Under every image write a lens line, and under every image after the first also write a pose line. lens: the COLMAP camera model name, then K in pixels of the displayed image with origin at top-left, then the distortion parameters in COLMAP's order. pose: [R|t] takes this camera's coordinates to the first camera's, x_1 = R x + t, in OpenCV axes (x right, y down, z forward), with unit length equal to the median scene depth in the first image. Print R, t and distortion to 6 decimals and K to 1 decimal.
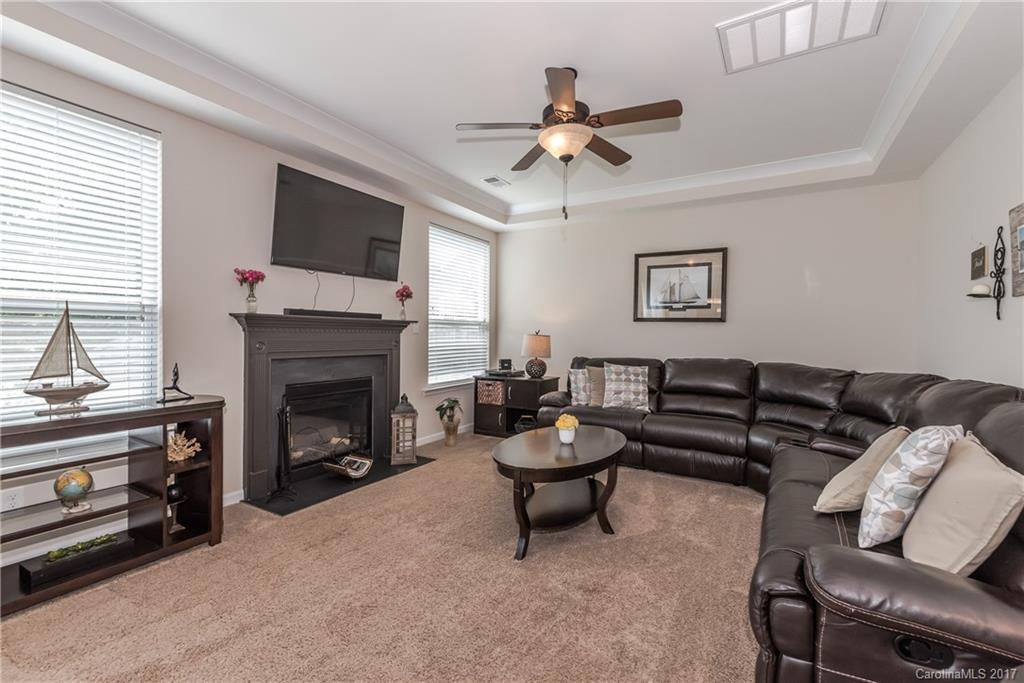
lens RADIAL K [[445.5, 0, 500.1], [0, 445.5, 336.6], [0, 0, 1]] dist [-0.002616, -0.000356]
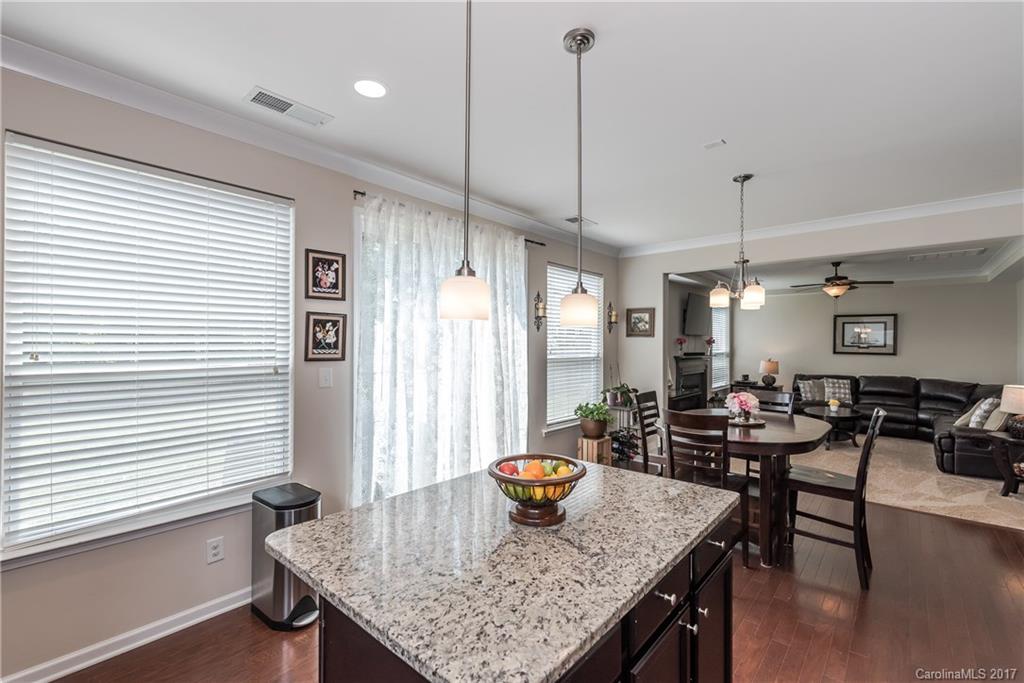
lens RADIAL K [[439.7, 0, 509.3], [0, 439.7, 339.8], [0, 0, 1]] dist [0.000626, 0.000193]
pose [[0.983106, -0.003838, -0.182996, -0.728894], [0.000461, 0.999829, -0.018493, -0.066687], [0.183036, 0.018096, 0.982940, -1.066054]]
